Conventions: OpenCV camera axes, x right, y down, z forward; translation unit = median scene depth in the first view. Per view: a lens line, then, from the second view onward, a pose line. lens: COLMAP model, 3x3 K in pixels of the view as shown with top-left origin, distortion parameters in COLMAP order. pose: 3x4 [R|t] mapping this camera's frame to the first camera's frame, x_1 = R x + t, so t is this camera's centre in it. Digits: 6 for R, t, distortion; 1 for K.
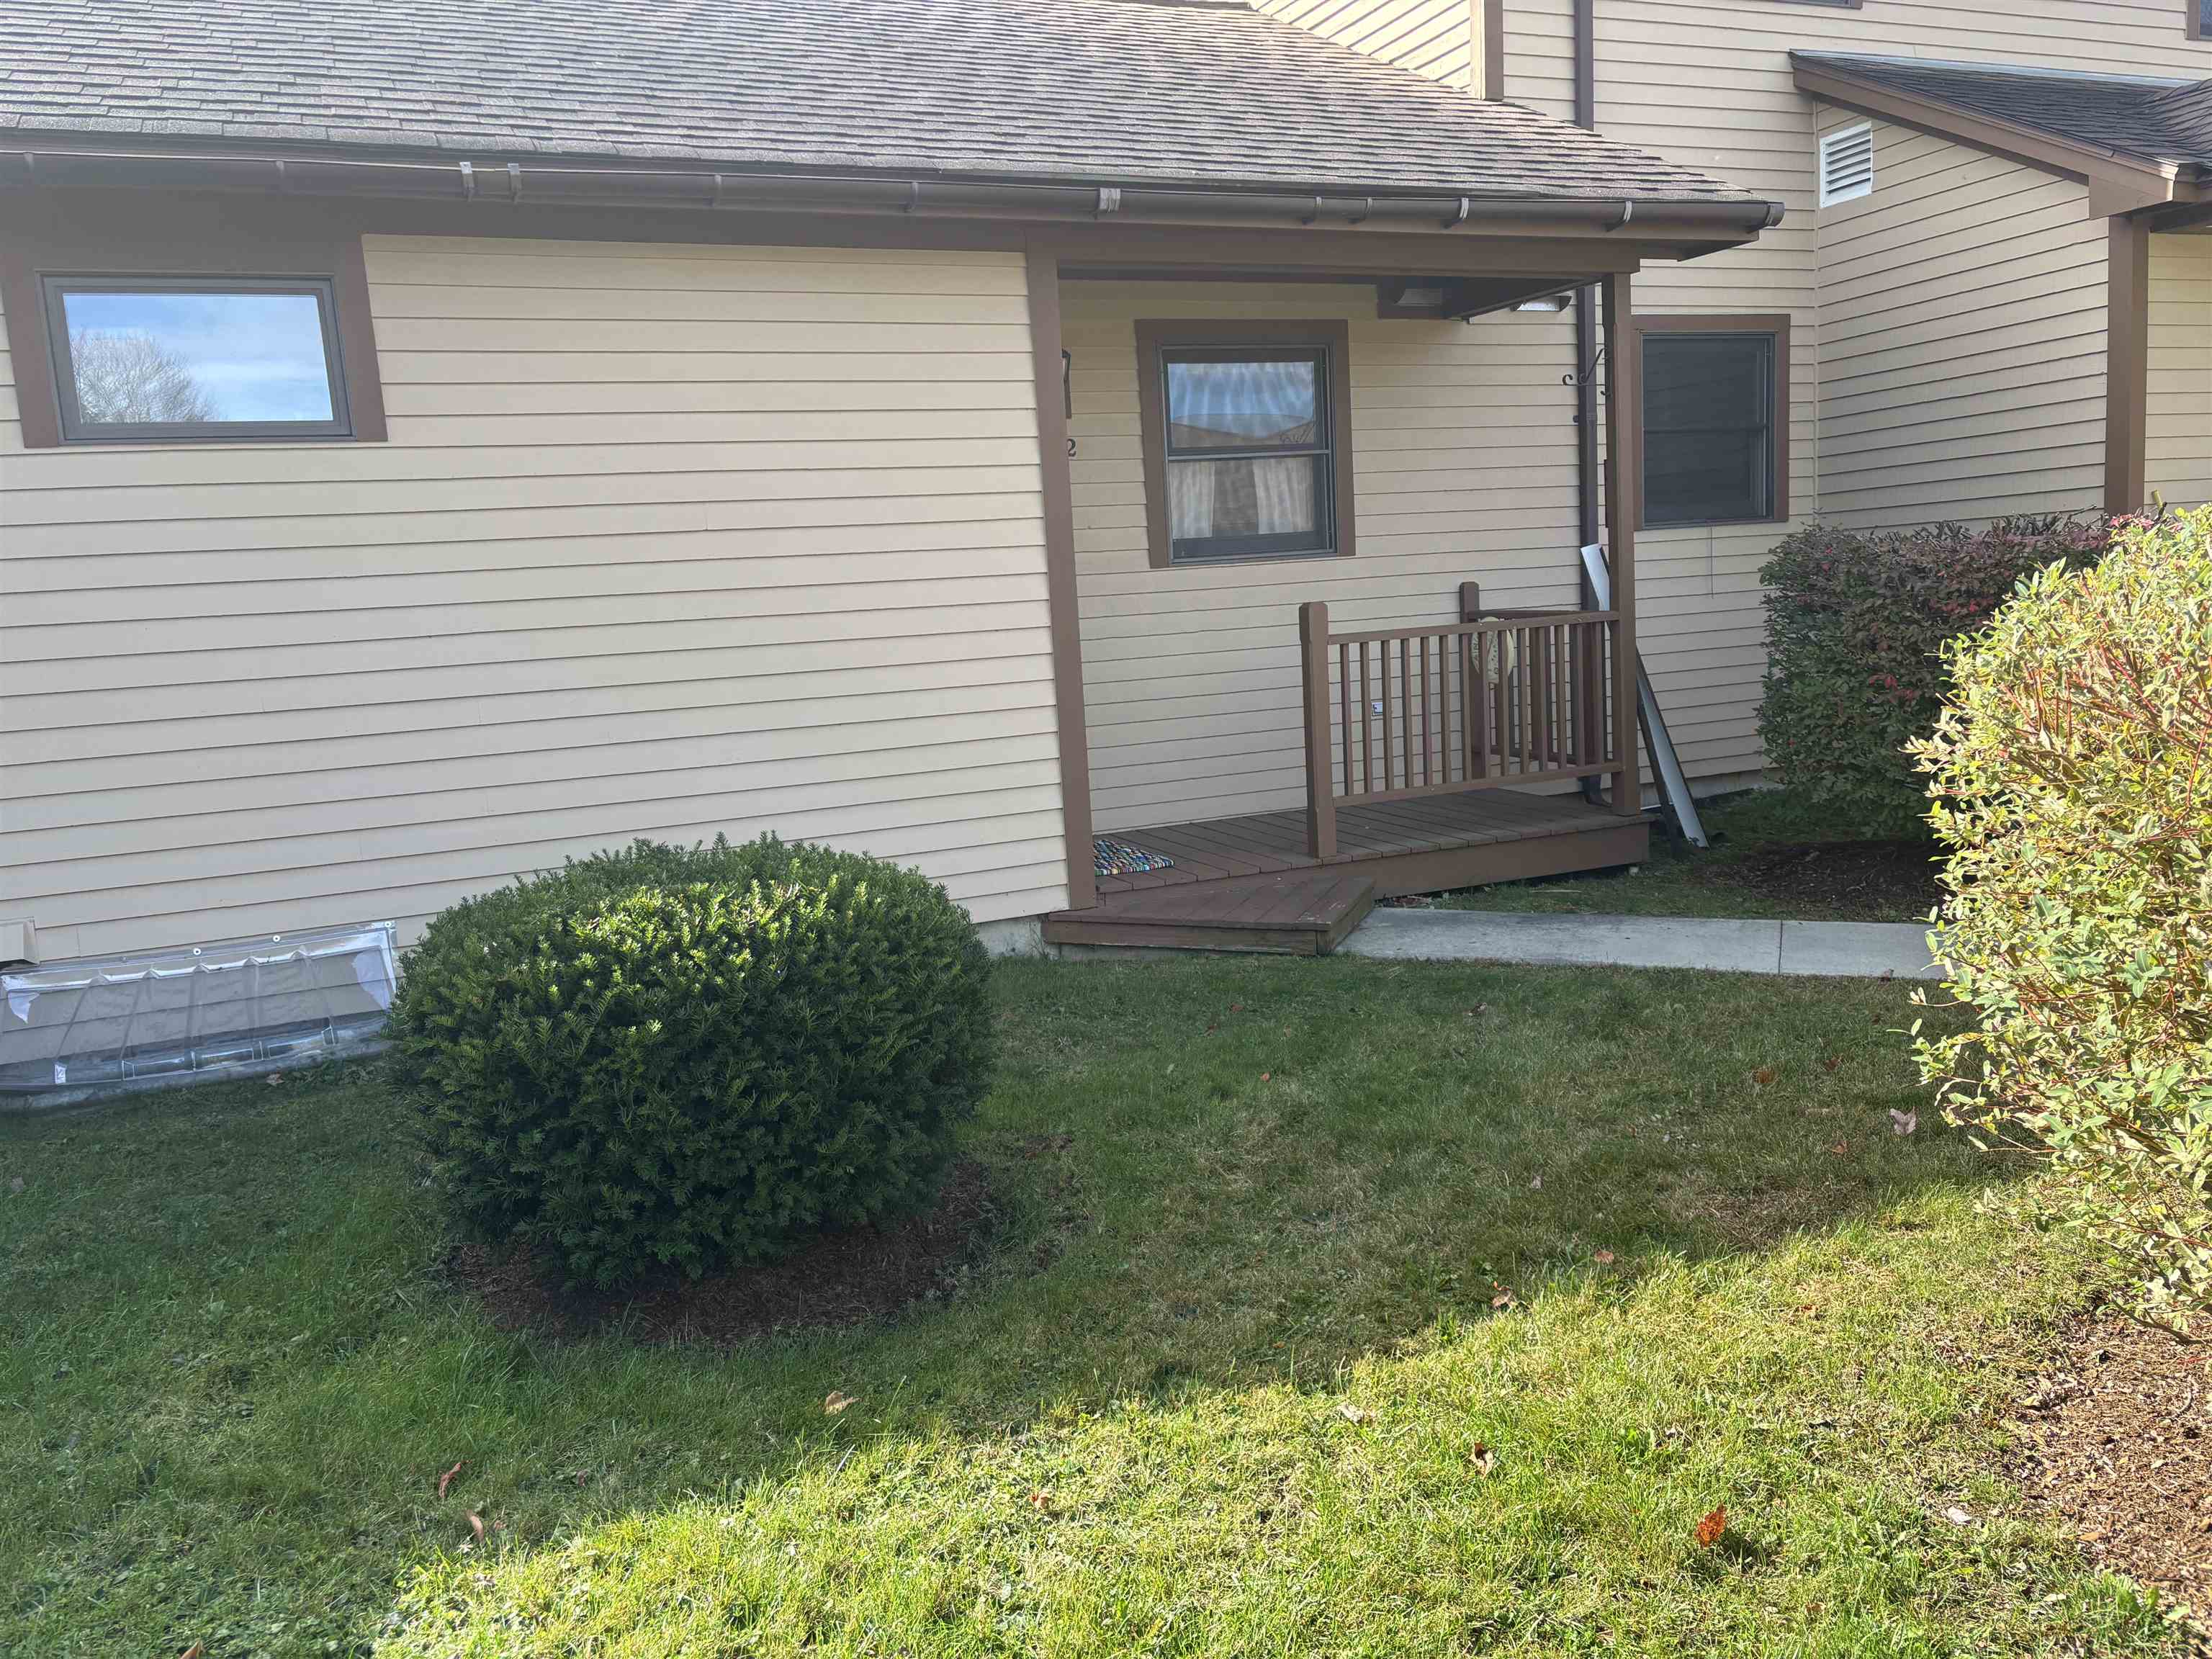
lens RADIAL K [[1682.9, 0, 1105.9], [0, 1682.9, 834.0], [0, 0, 1]] dist [0.032543, -0.038011]
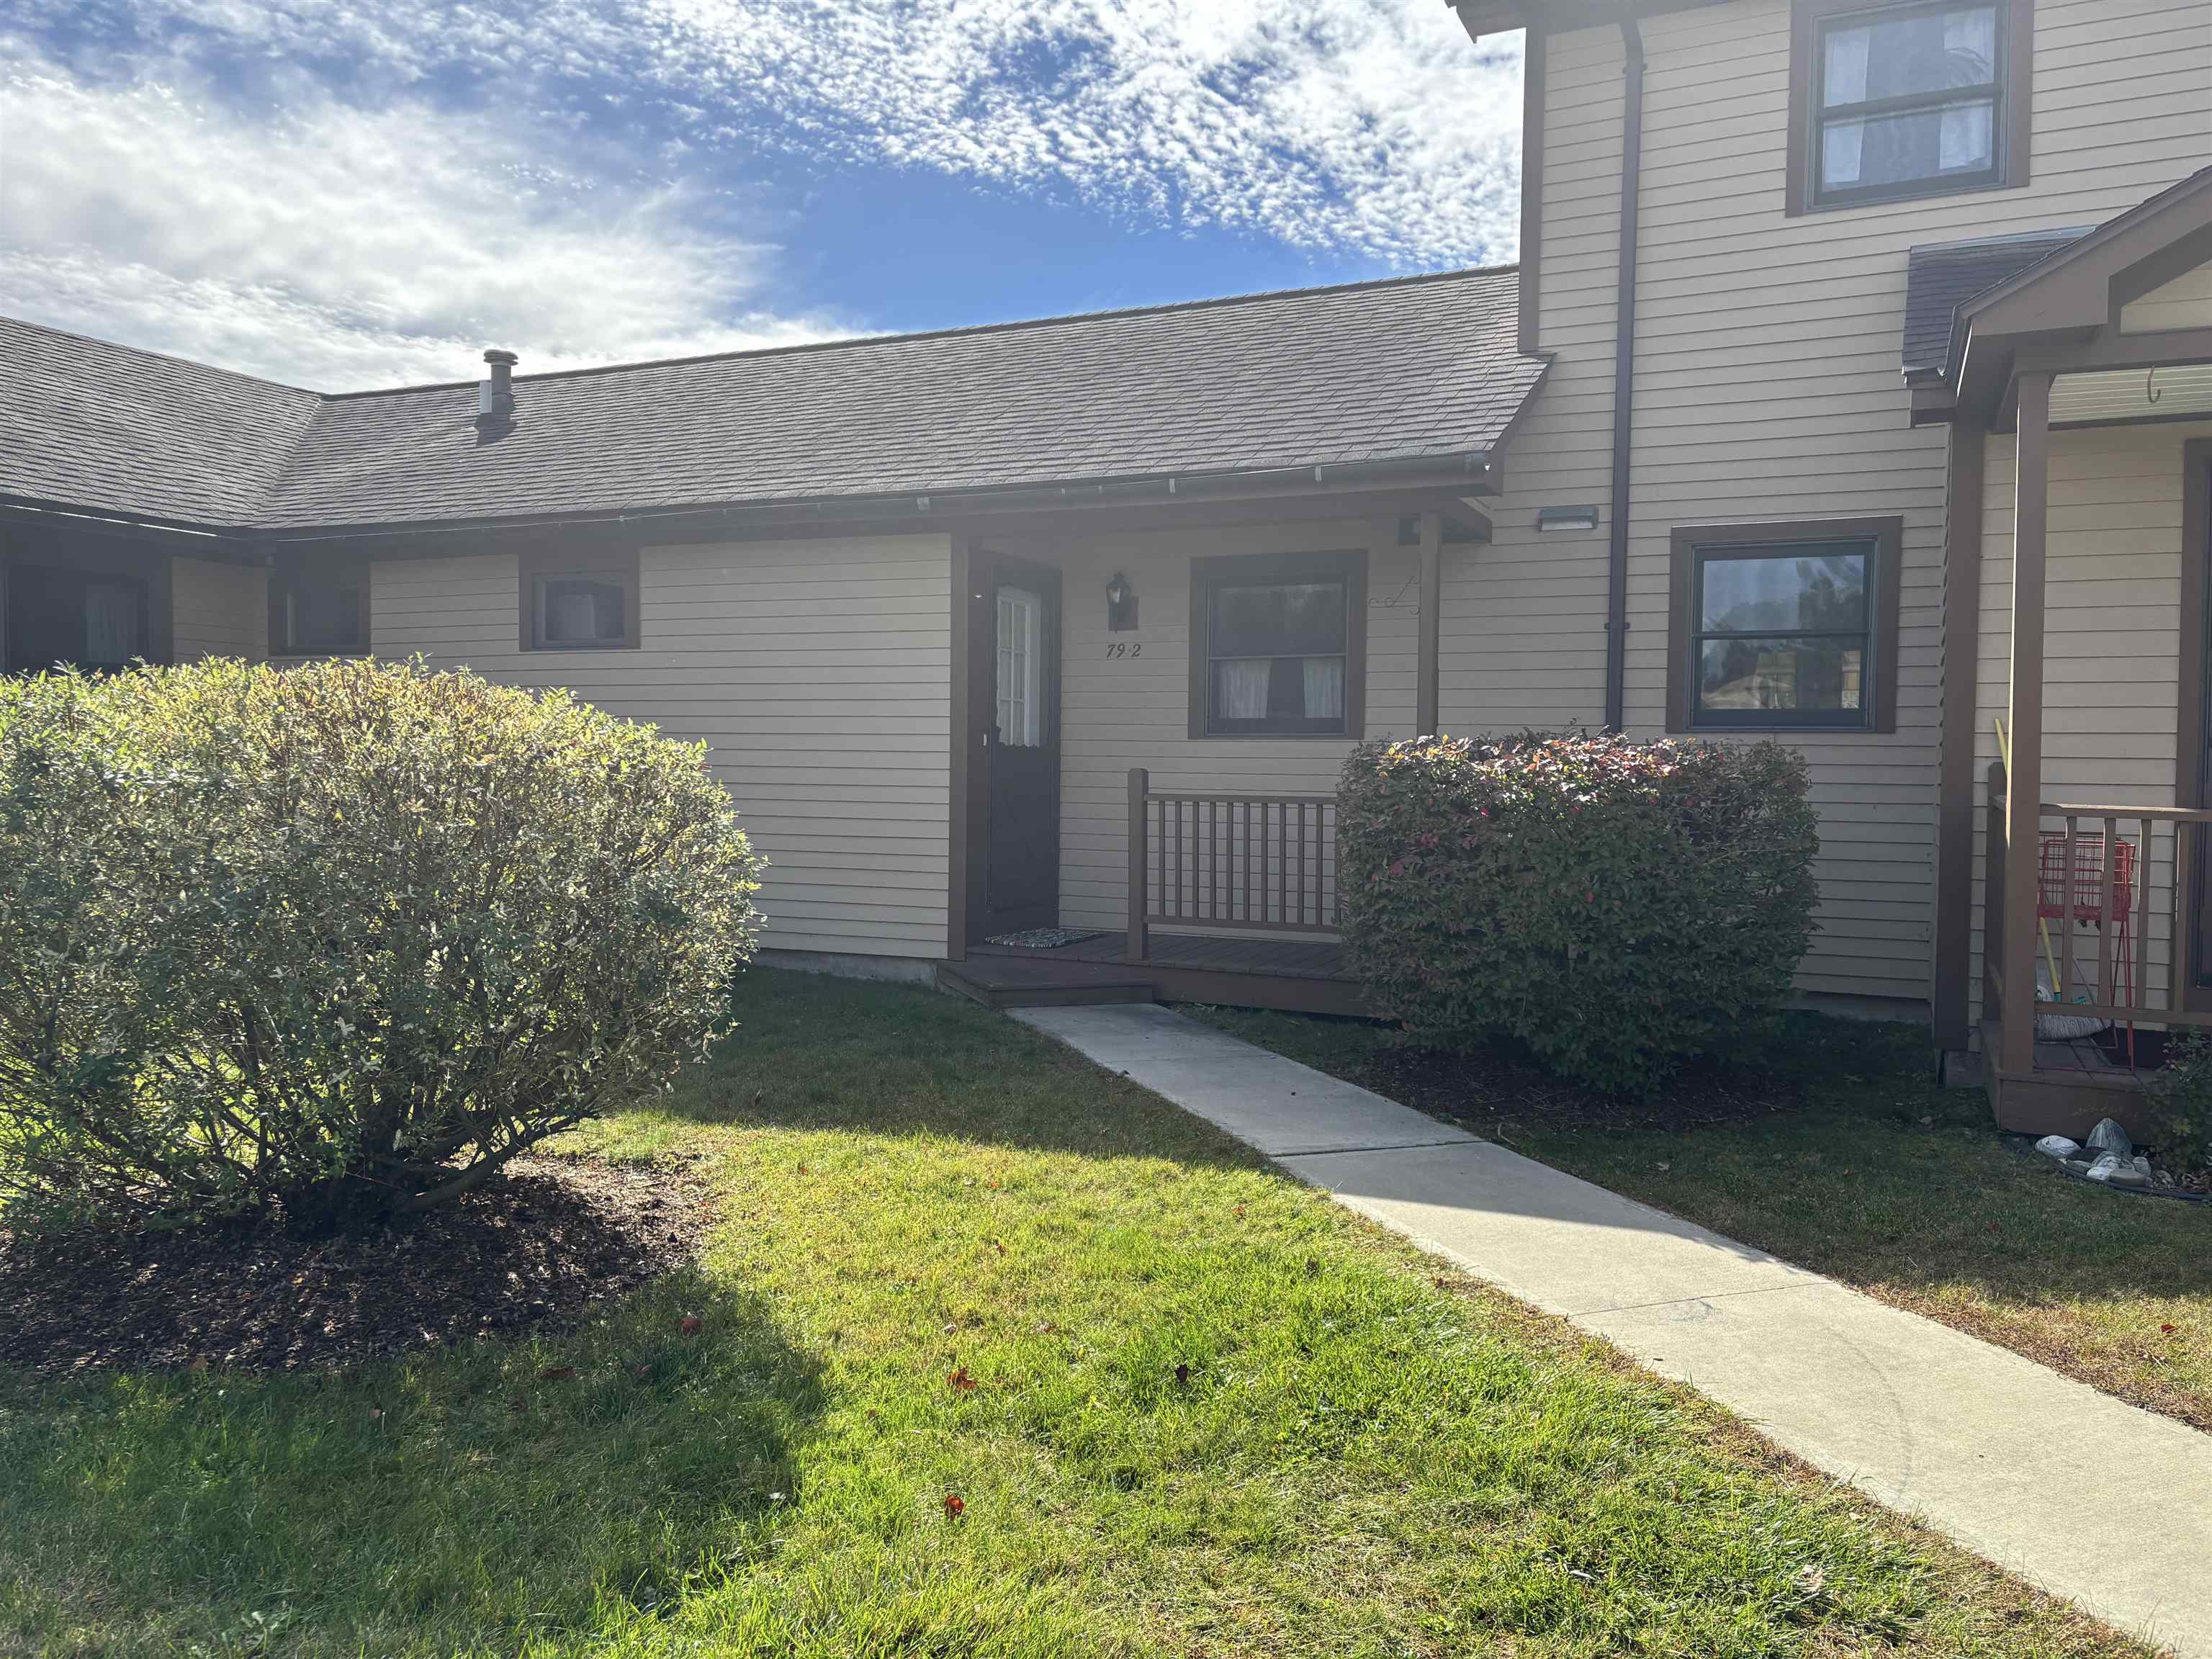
lens RADIAL K [[1682.9, 0, 1097.8], [0, 1682.9, 837.1], [0, 0, 1]] dist [0.032543, -0.038011]
pose [[0.656988, 0.098393, -0.747452, 0.934613], [-0.163430, 0.986458, -0.013794, -0.049876], [0.735974, 0.131219, 0.664172, 0.075794]]
